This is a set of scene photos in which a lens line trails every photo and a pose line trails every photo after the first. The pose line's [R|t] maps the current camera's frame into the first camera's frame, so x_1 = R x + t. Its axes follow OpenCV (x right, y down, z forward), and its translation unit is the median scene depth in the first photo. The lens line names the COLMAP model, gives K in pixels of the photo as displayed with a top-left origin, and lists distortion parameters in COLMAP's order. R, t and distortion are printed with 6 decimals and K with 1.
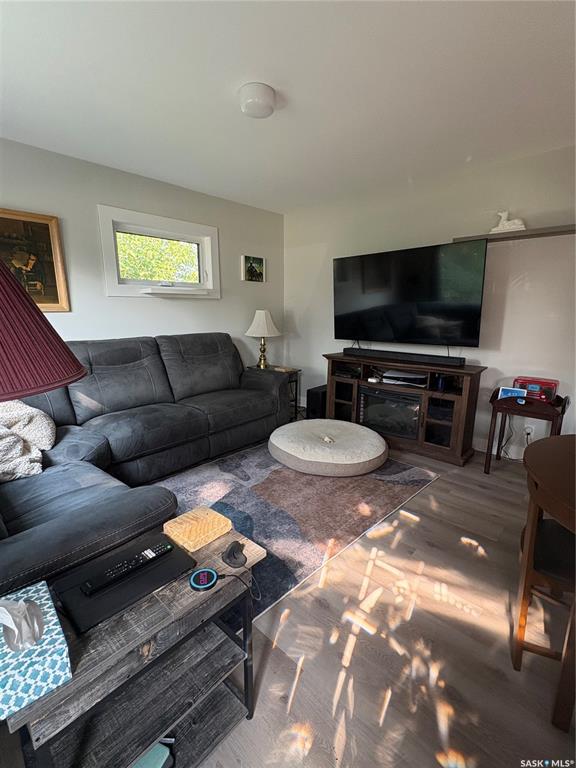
lens RADIAL K [[354.9, 0, 285.1], [0, 354.9, 383.3], [0, 0, 1]] dist [-0.001420, -0.000332]
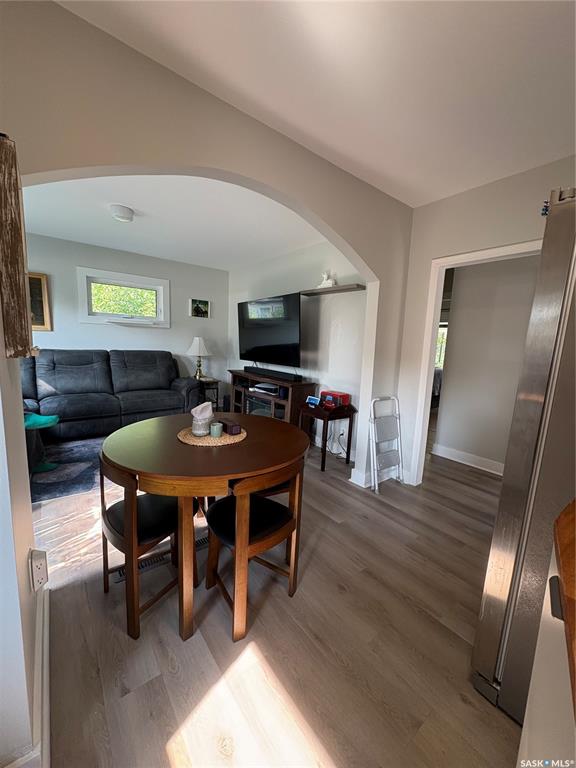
lens RADIAL K [[305.0, 0, 290.2], [0, 305.0, 384.9], [0, 0, 1]] dist [-0.002734, 0.000772]
pose [[0.987481, 0.065190, -0.143636, 0.605398], [-0.074536, 0.995371, -0.060668, 0.038104], [0.139016, 0.070615, 0.987769, -0.173313]]
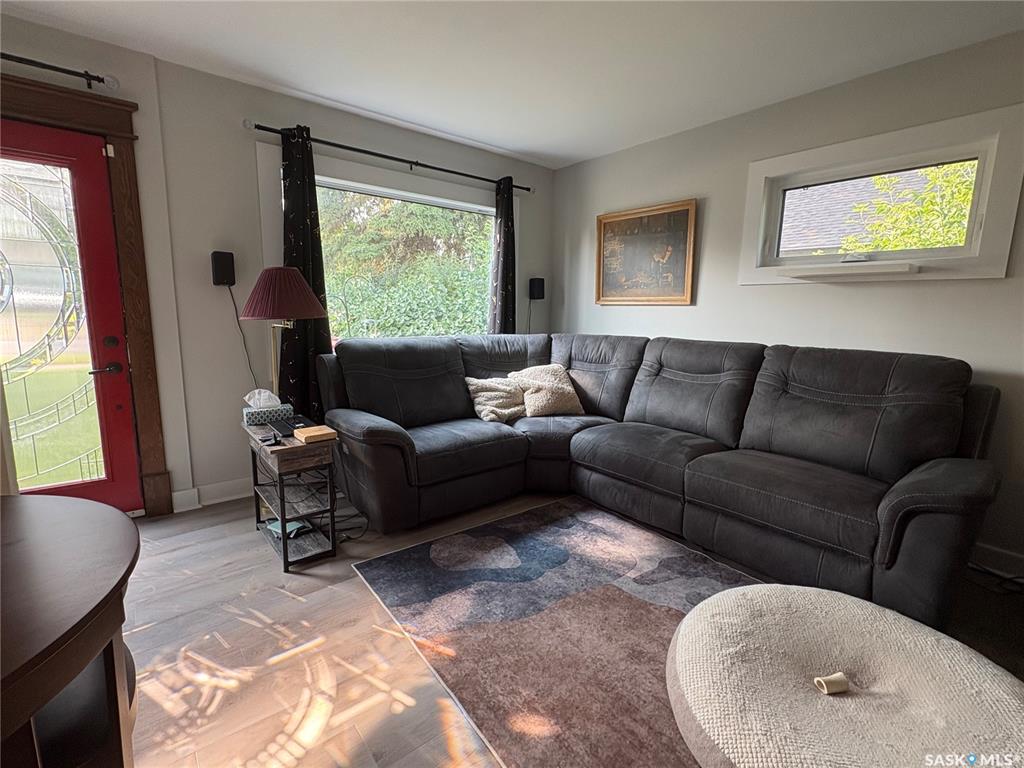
lens RADIAL K [[473.2, 0, 514.1], [0, 473.2, 386.5], [0, 0, 1]] dist [-0.001420, -0.000332]
pose [[-0.138924, 0.157766, -0.977655, 0.535635], [-0.219878, 0.957673, 0.185786, -0.118273], [0.965585, 0.240775, -0.098355, 0.666892]]
